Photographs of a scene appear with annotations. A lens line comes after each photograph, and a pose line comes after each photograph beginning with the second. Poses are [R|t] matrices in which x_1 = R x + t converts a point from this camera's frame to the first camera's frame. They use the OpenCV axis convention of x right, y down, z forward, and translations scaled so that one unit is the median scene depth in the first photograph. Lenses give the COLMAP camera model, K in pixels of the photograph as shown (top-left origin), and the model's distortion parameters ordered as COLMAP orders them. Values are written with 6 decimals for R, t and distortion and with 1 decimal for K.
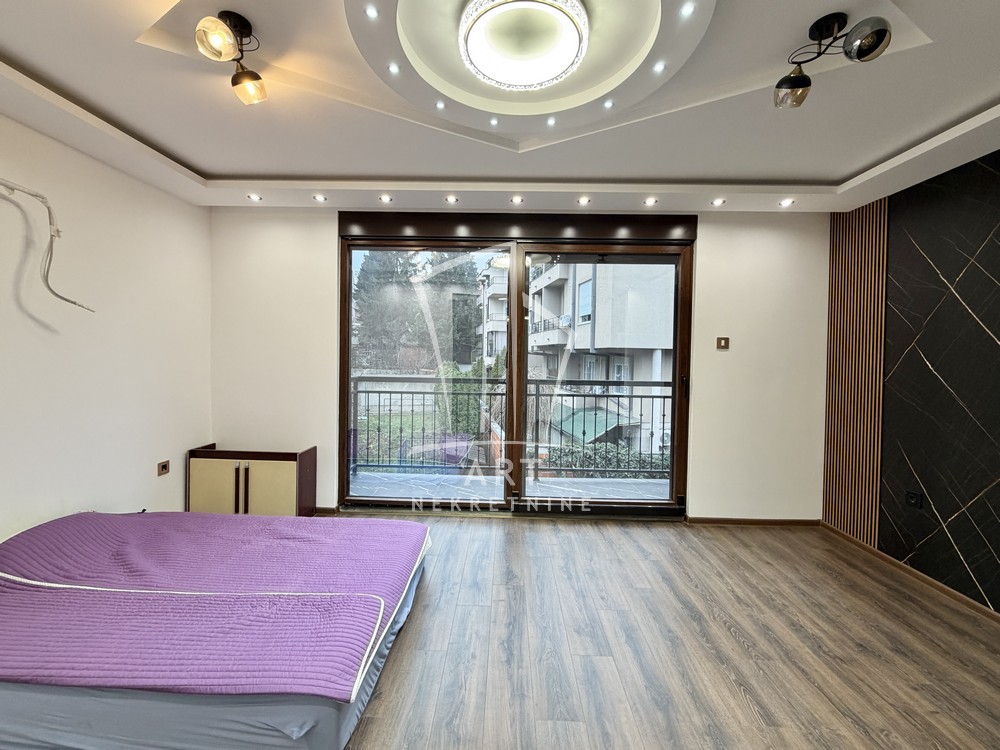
lens RADIAL K [[424.0, 0, 498.7], [0, 424.0, 363.1], [0, 0, 1]] dist [-0.000699, -0.000153]
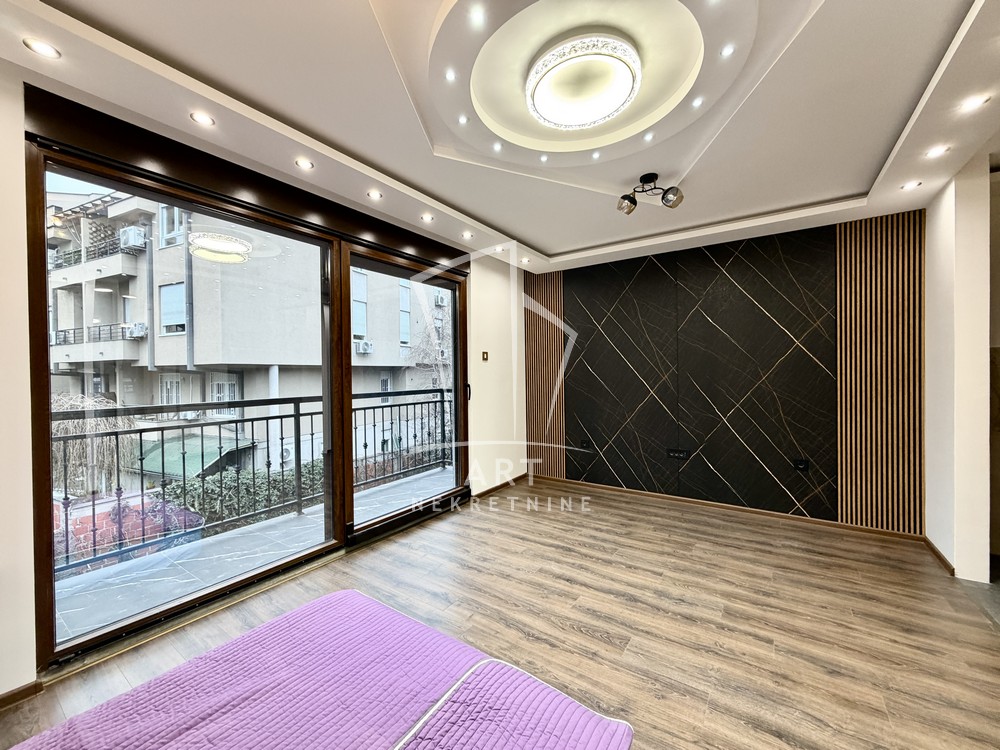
lens RADIAL K [[396.2, 0, 496.1], [0, 396.2, 376.3], [0, 0, 1]] dist [-0.000784, -0.000127]
pose [[0.553838, -0.032660, 0.831983, -0.473192], [0.037786, 0.999187, 0.014071, -0.000288], [-0.831766, 0.023644, 0.554622, 0.293675]]
